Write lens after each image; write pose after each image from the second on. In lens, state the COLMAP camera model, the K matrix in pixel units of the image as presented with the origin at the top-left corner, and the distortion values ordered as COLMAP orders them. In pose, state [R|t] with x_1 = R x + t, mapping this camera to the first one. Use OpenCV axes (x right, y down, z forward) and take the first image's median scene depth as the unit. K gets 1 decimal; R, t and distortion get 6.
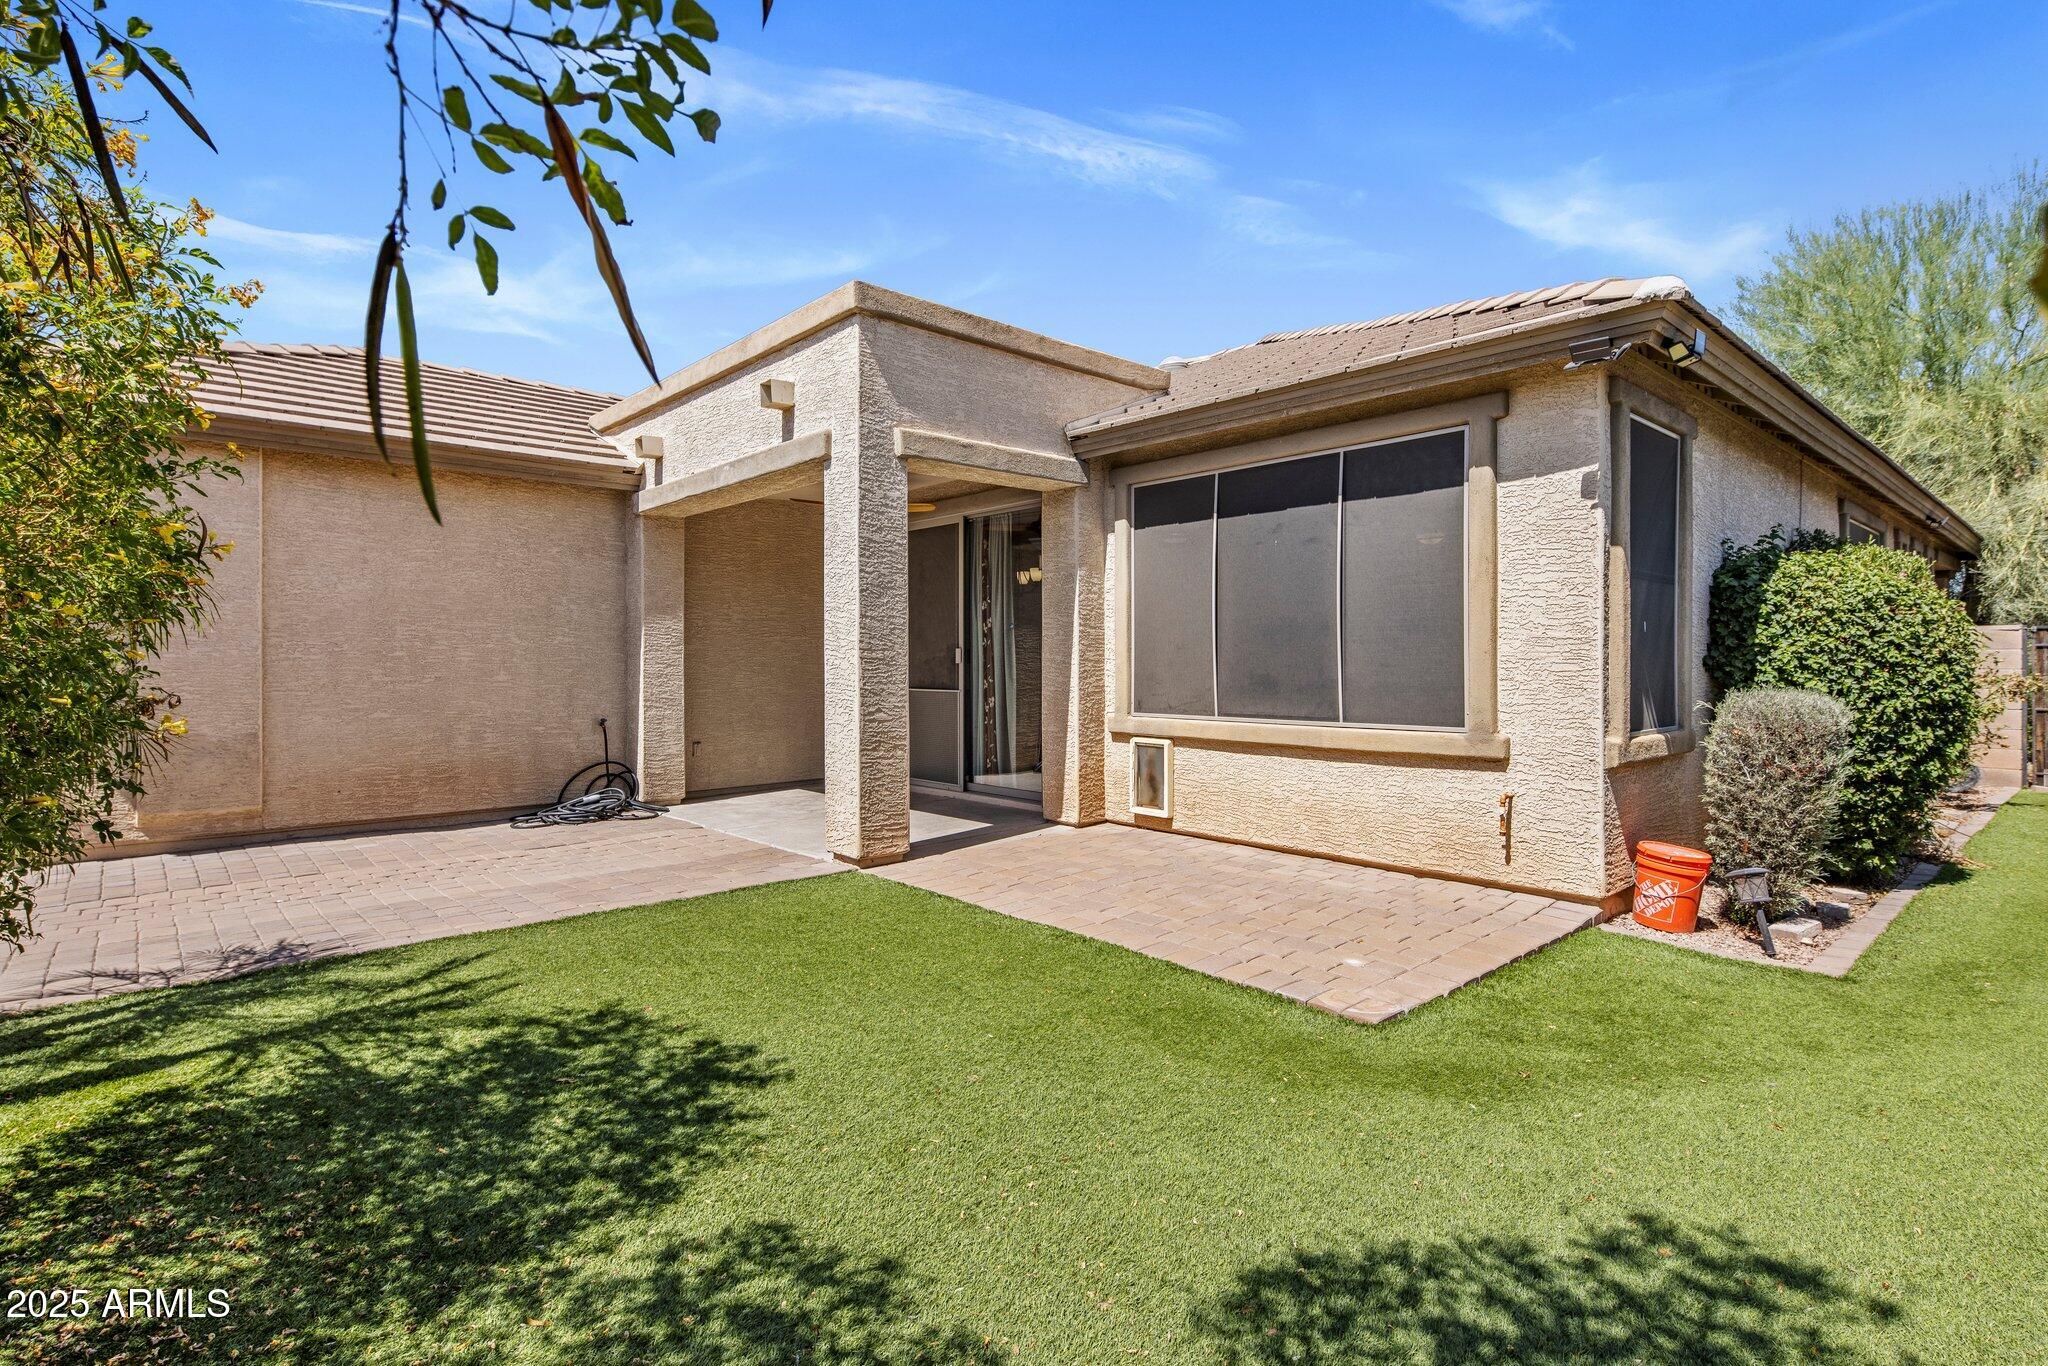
lens RADIAL K [[1001.7, 0, 1024.5], [0, 1001.7, 662.0], [0, 0, 1]] dist [0.015891, 0.000203]
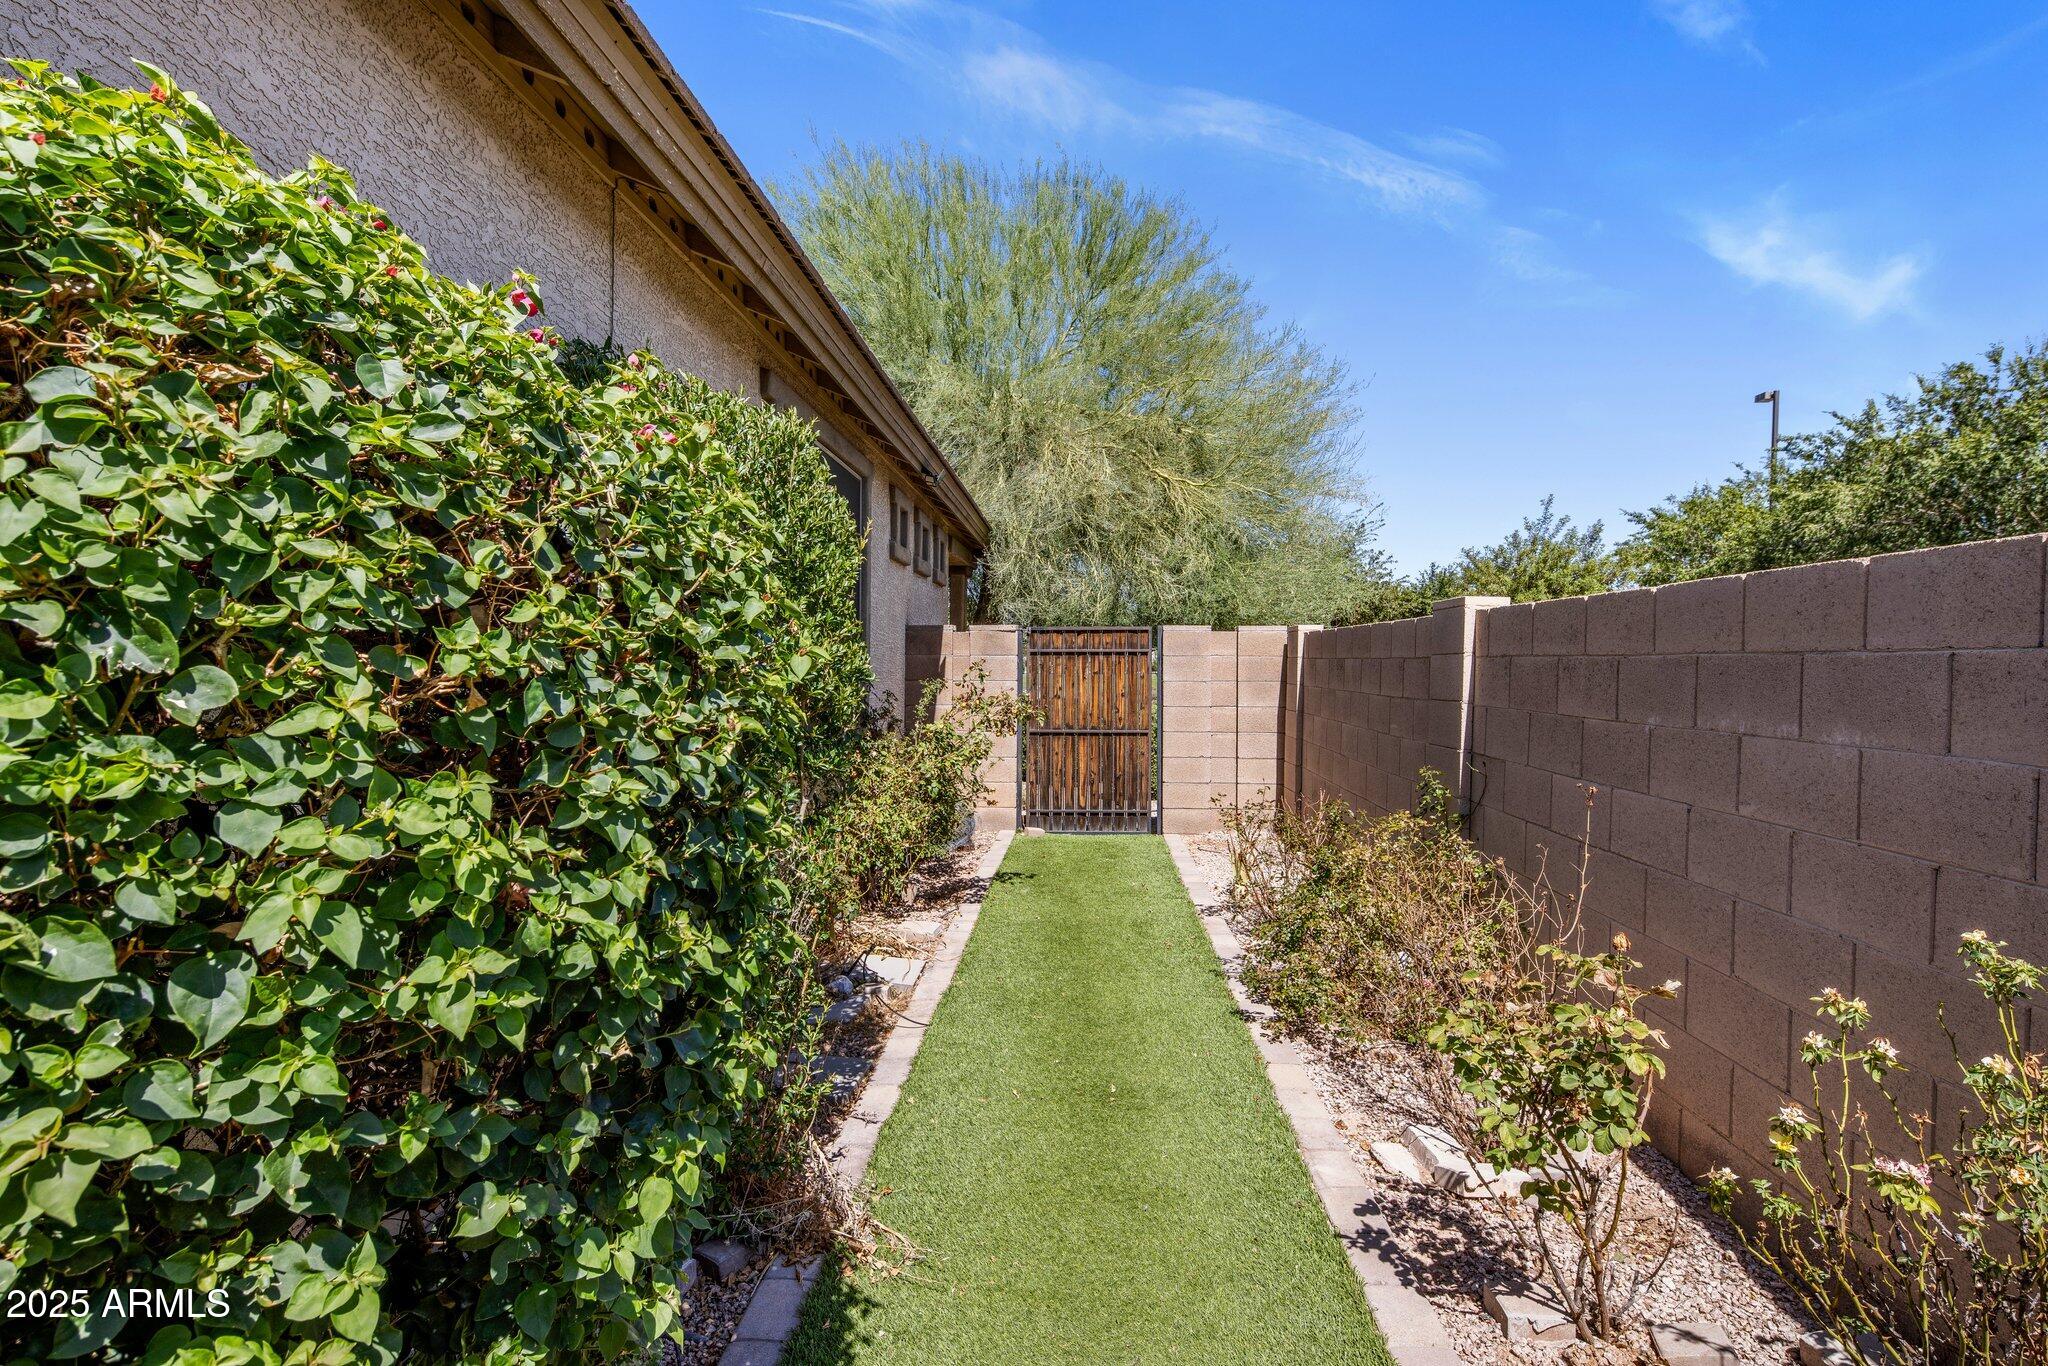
lens RADIAL K [[1001.7, 0, 1024.5], [0, 1001.7, 662.0], [0, 0, 1]] dist [0.015891, 0.000203]
pose [[0.721796, 0.003054, 0.692099, 0.348961], [-0.004233, 0.999991, 0.000001, -0.006017], [-0.692092, -0.002931, 0.721803, 0.339911]]
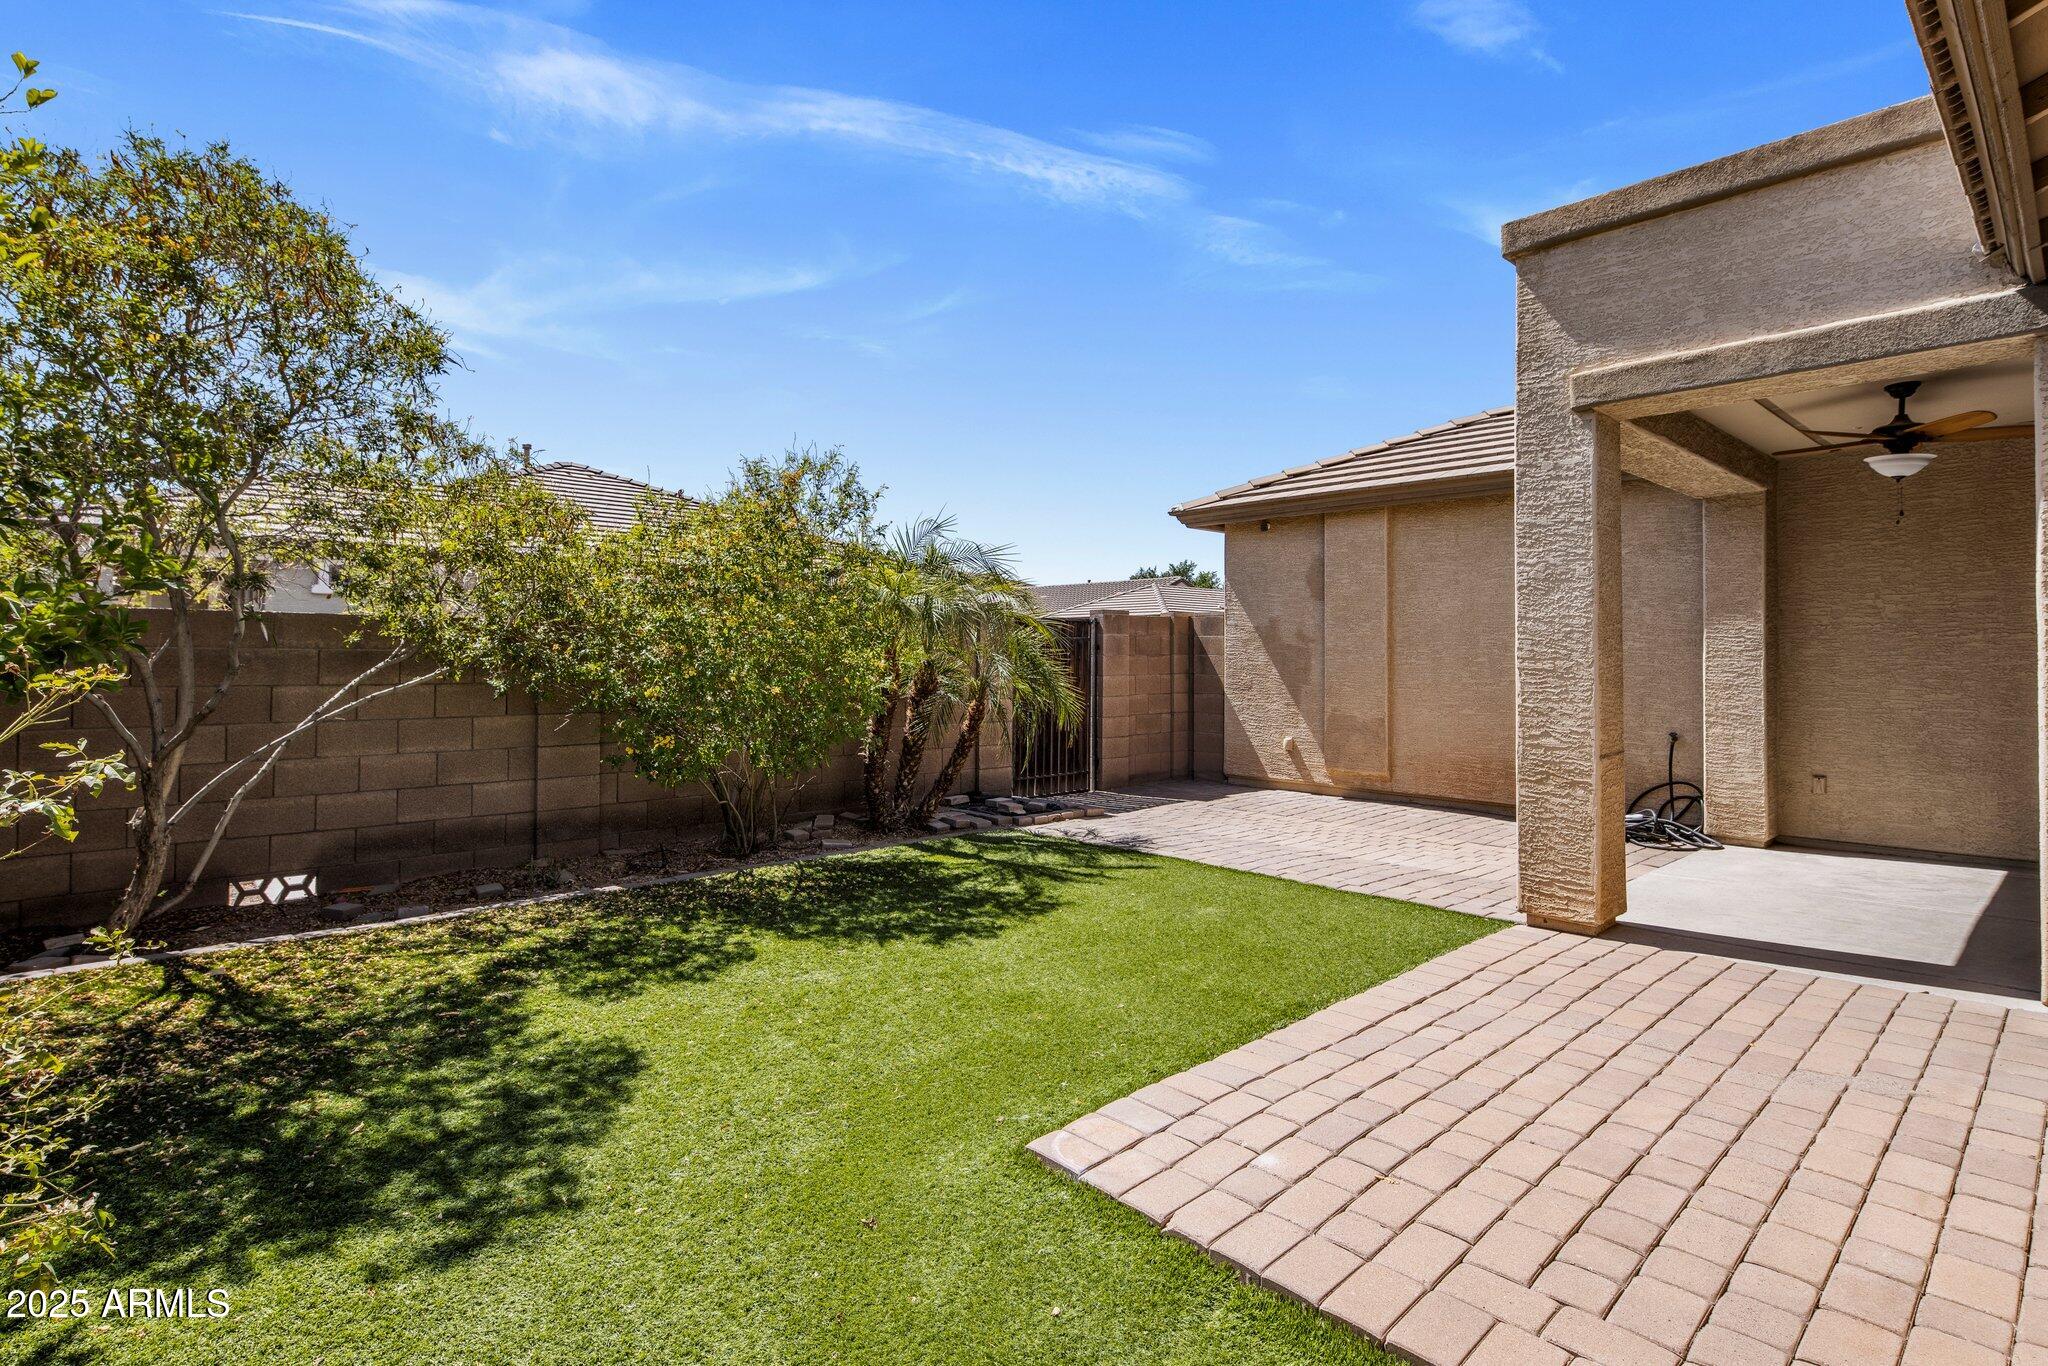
lens RADIAL K [[1018.9, 0, 1023.8], [0, 1018.9, 645.4], [0, 0, 1]] dist [0.000516, -0.000231]
pose [[0.014033, -0.008958, -0.999861, 1.239054], [-0.006158, 0.999940, -0.009045, -0.024587], [0.999883, 0.006284, 0.013977, 1.057573]]
